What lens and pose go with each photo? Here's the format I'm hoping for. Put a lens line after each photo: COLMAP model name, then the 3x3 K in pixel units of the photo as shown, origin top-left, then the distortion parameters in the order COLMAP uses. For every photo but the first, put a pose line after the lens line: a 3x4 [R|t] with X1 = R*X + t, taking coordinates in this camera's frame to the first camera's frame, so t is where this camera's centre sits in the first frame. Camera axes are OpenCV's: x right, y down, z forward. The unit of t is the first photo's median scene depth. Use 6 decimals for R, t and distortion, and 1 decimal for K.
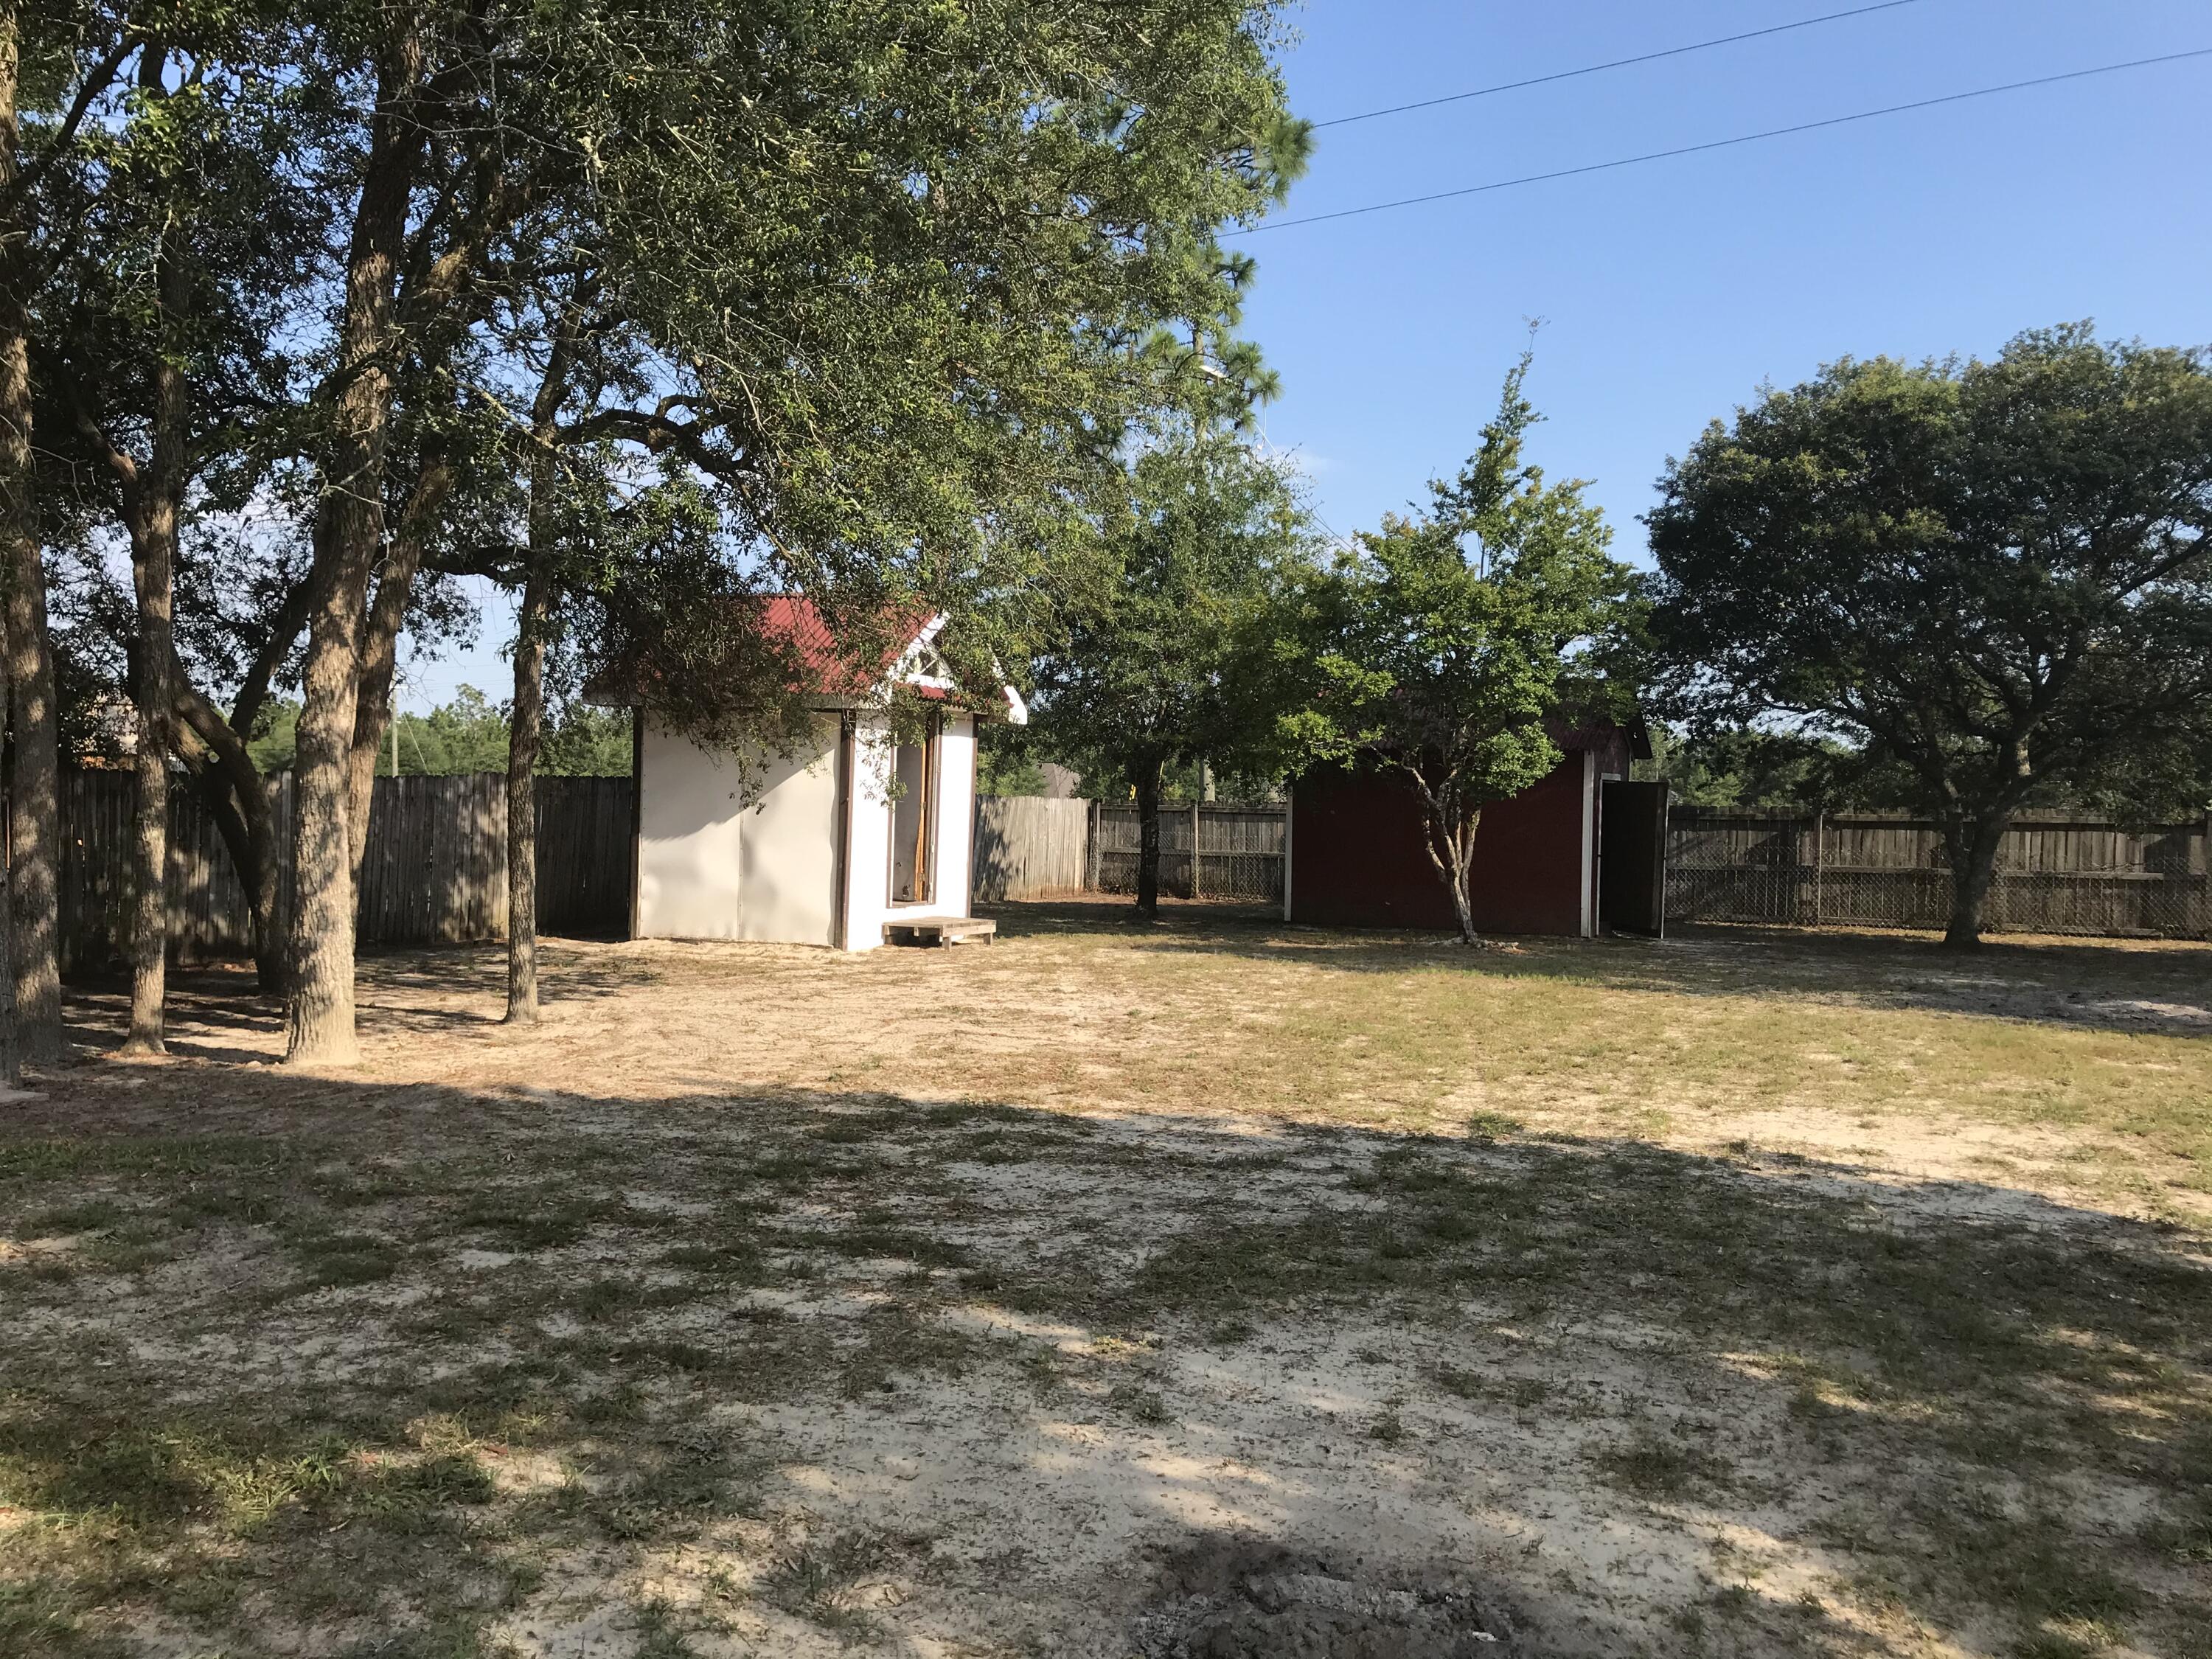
lens RADIAL K [[1796.5, 0, 1050.6], [0, 1796.5, 814.3], [0, 0, 1]] dist [-0.049298, 0.067944]
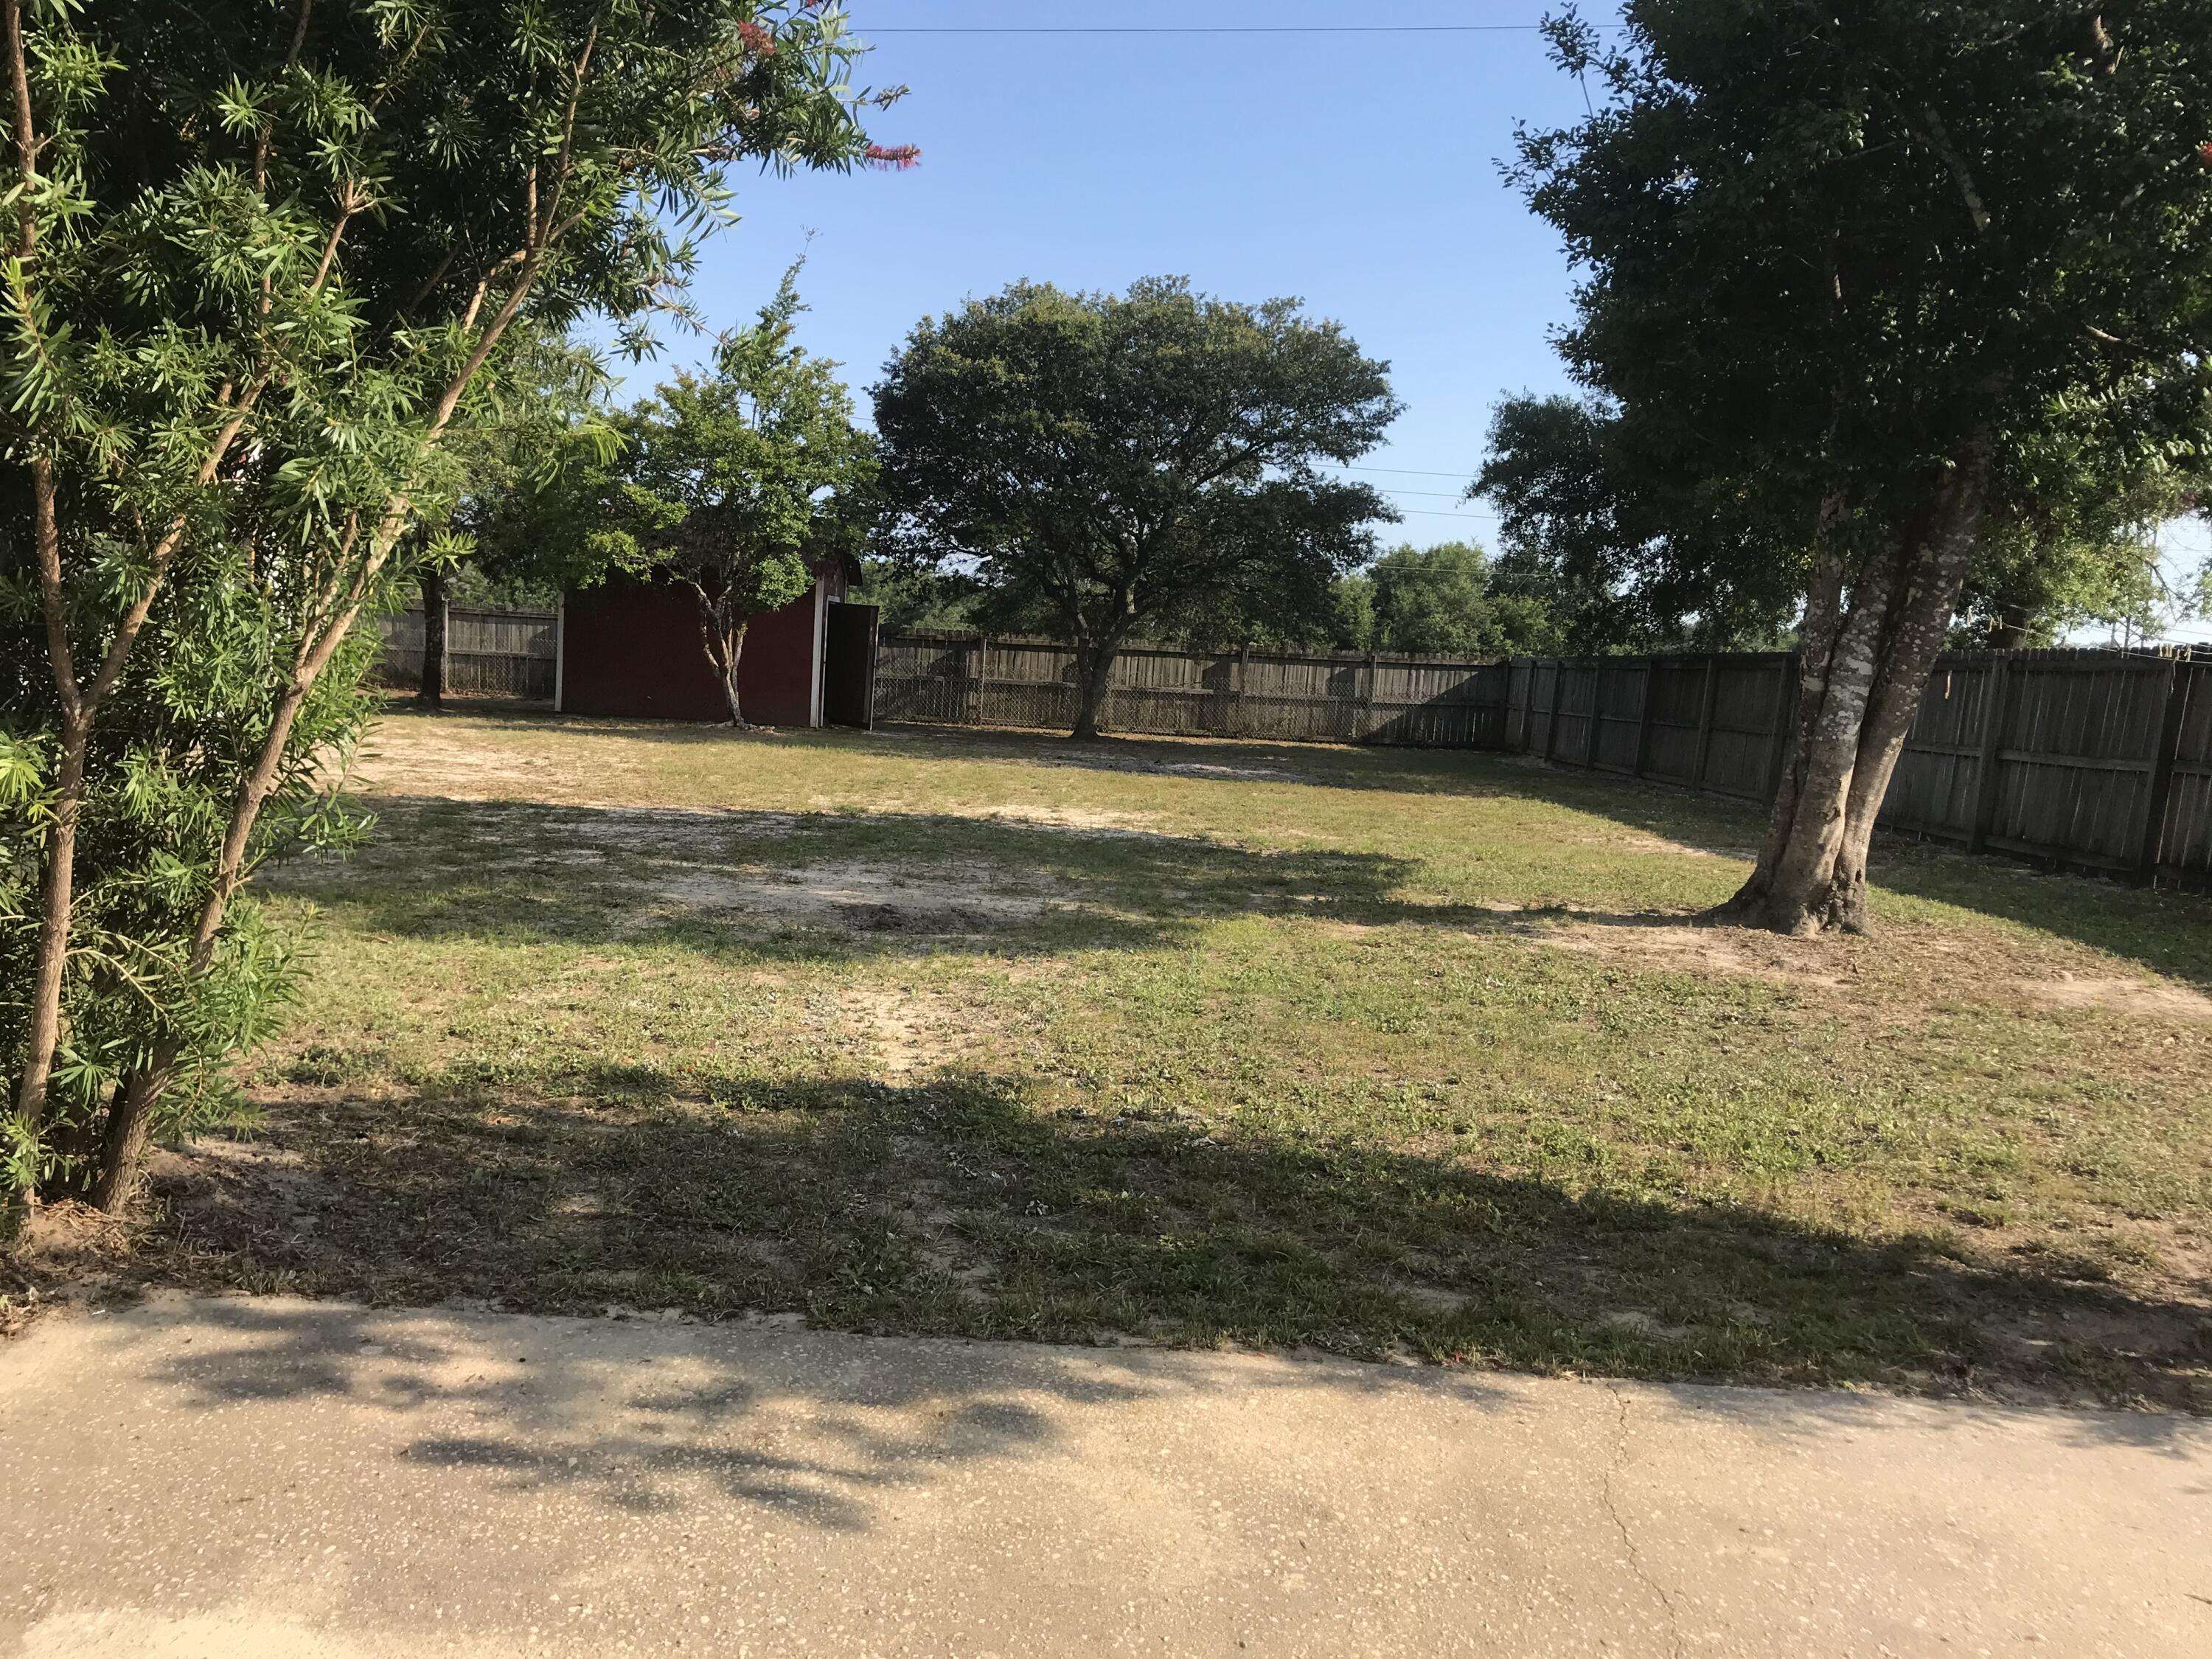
lens RADIAL K [[1795.2, 0, 1106.0], [0, 1795.2, 829.5], [0, 0, 1]] dist [0.023465, -0.011650]
pose [[0.878628, -0.009308, 0.477415, -0.064957], [-0.042487, 0.994321, 0.097578, 0.004698], [-0.475612, -0.106019, 0.873243, -0.106715]]
